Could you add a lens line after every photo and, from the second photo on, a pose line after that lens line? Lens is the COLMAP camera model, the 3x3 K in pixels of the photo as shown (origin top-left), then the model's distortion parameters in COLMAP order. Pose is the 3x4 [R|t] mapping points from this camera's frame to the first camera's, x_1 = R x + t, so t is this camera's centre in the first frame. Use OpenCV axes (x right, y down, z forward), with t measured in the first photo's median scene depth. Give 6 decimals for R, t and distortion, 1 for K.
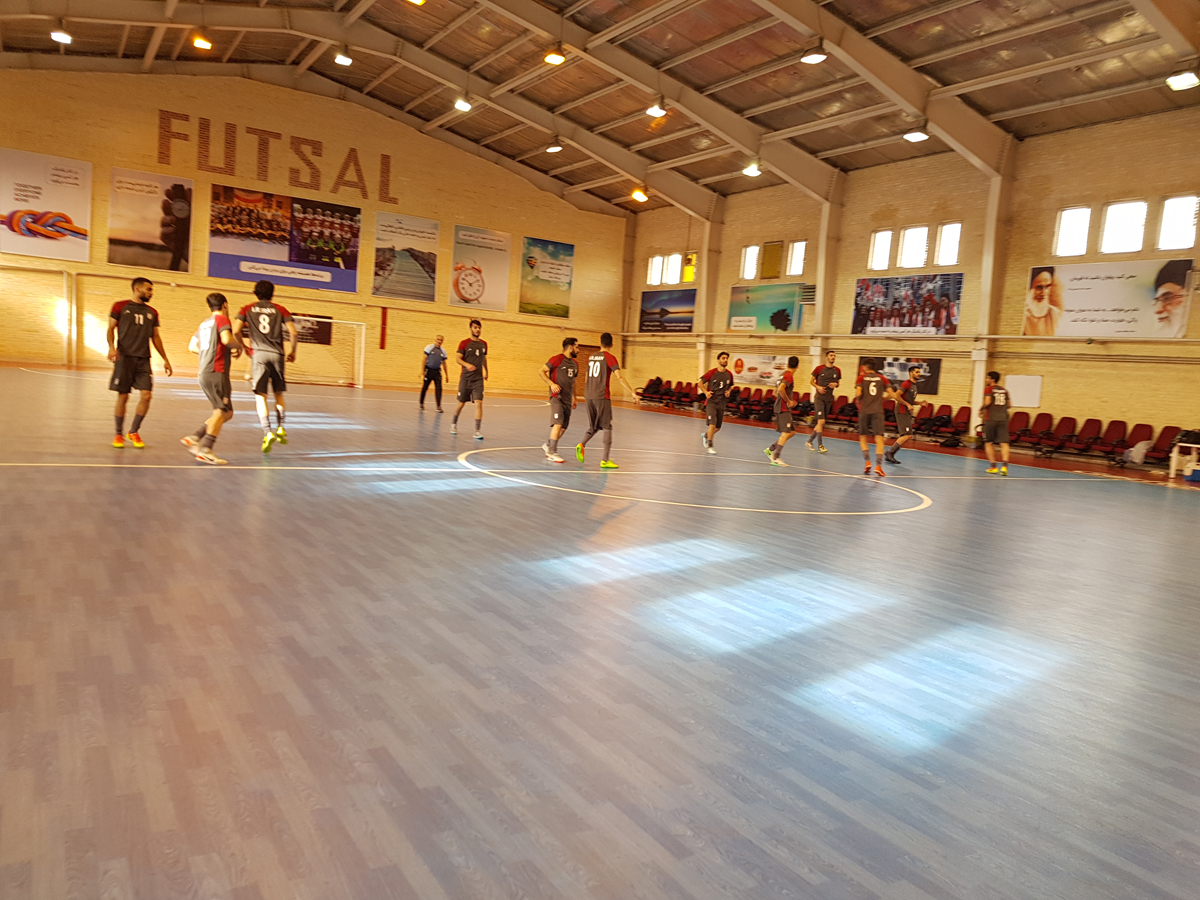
lens RADIAL K [[933.4, 0, 609.4], [0, 933.4, 480.1], [0, 0, 1]] dist [0.071063, -0.096399]
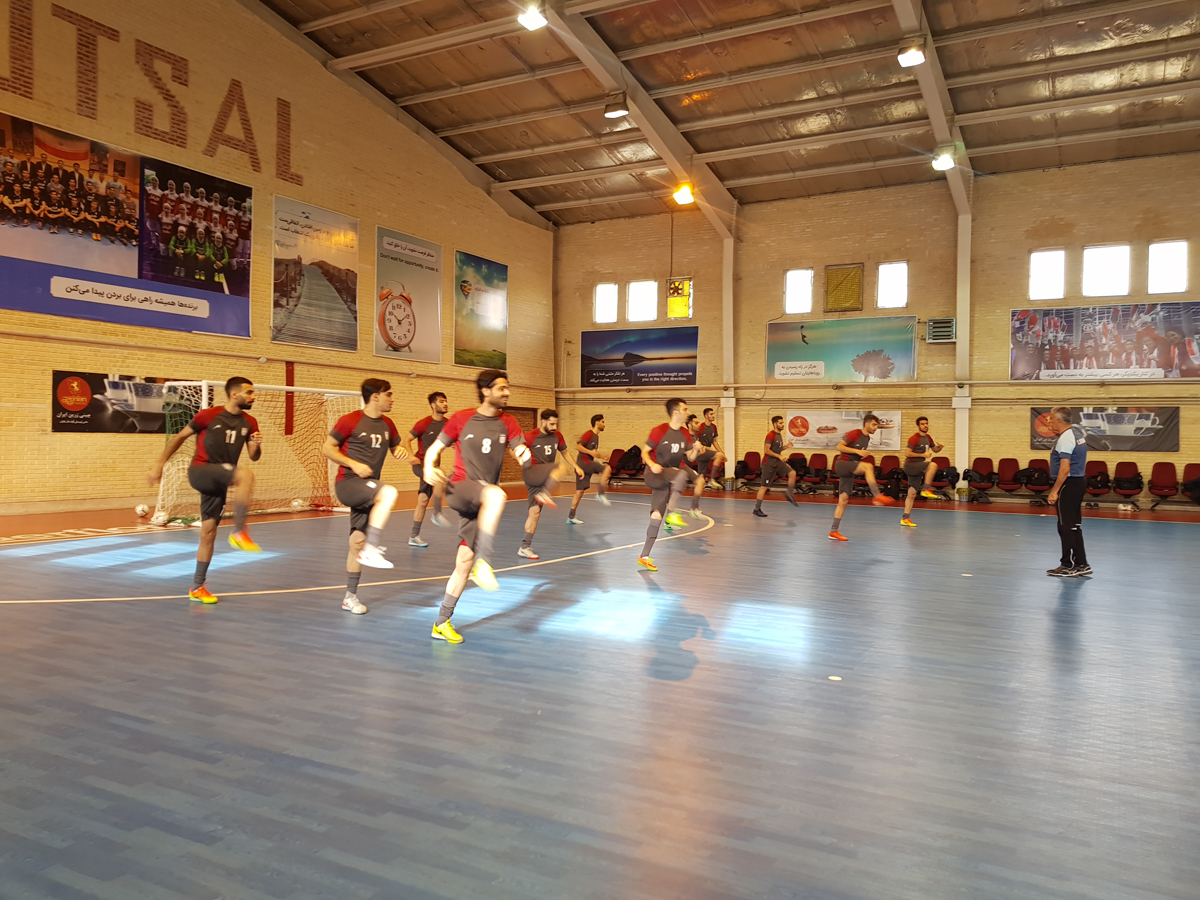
lens RADIAL K [[933.4, 0, 613.3], [0, 933.4, 456.5], [0, 0, 1]] dist [0.071063, -0.096399]
pose [[0.862065, -0.076353, 0.501012, -0.396524], [0.111138, 0.993004, -0.039897, -0.090352], [-0.494461, 0.090075, 0.864520, 0.454651]]
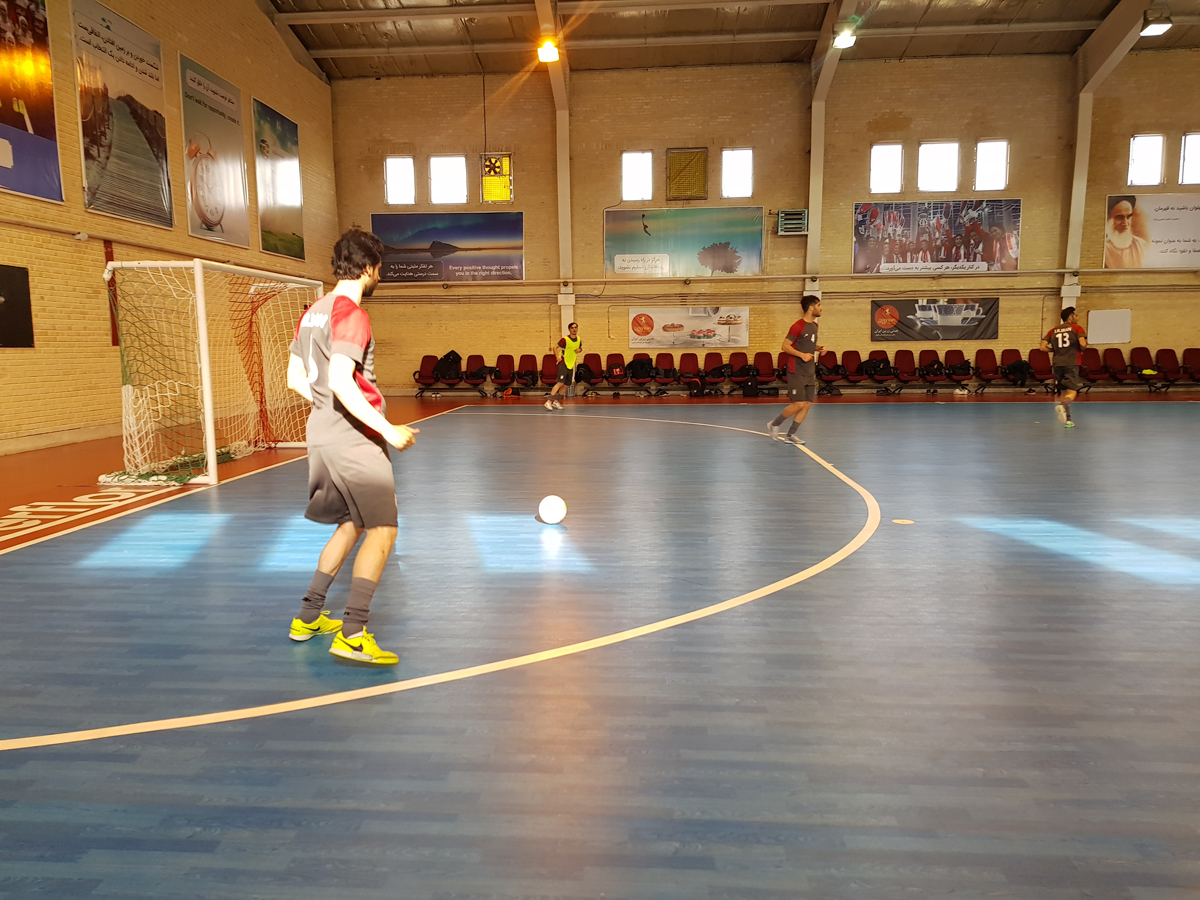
lens RADIAL K [[933.4, 0, 584.2], [0, 933.4, 458.5], [0, 0, 1]] dist [0.071063, -0.096399]
pose [[0.574216, -0.187244, 0.797004, -0.503376], [0.151867, 0.980961, 0.121046, -0.122972], [-0.804495, 0.051532, 0.591720, 0.667103]]
